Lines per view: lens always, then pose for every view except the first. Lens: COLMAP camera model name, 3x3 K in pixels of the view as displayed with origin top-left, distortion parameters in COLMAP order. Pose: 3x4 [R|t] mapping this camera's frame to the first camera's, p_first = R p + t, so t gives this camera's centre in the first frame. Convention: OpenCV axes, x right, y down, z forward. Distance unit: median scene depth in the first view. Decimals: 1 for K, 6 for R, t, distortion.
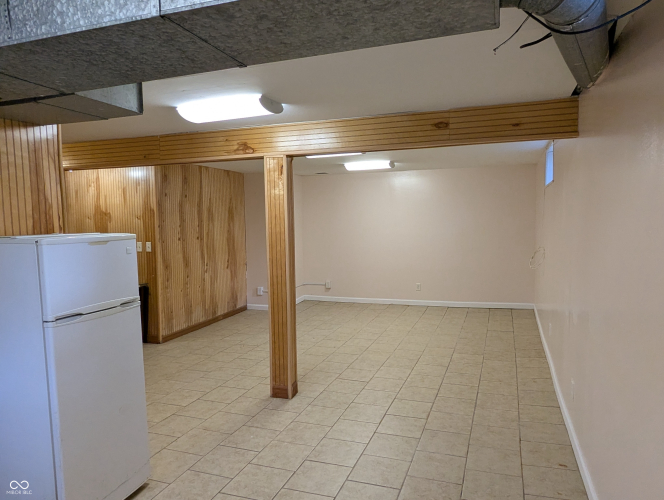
lens RADIAL K [[481.3, 0, 332.4], [0, 481.3, 251.1], [0, 0, 1]] dist [0.002431, -0.002654]
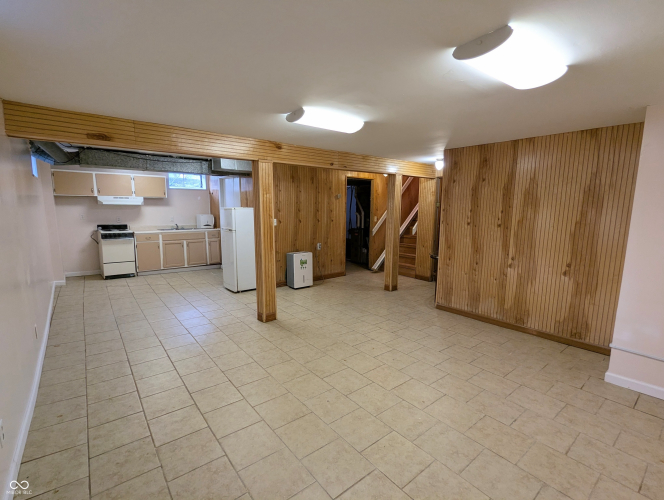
lens RADIAL K [[317.8, 0, 332.6], [0, 317.8, 252.5], [0, 0, 1]] dist [0.005612, -0.000546]
pose [[-0.529574, 0.135211, -0.837418, 0.399560], [-0.057124, 0.979289, 0.194243, -0.078296], [0.846338, 0.150703, -0.510882, 1.093275]]
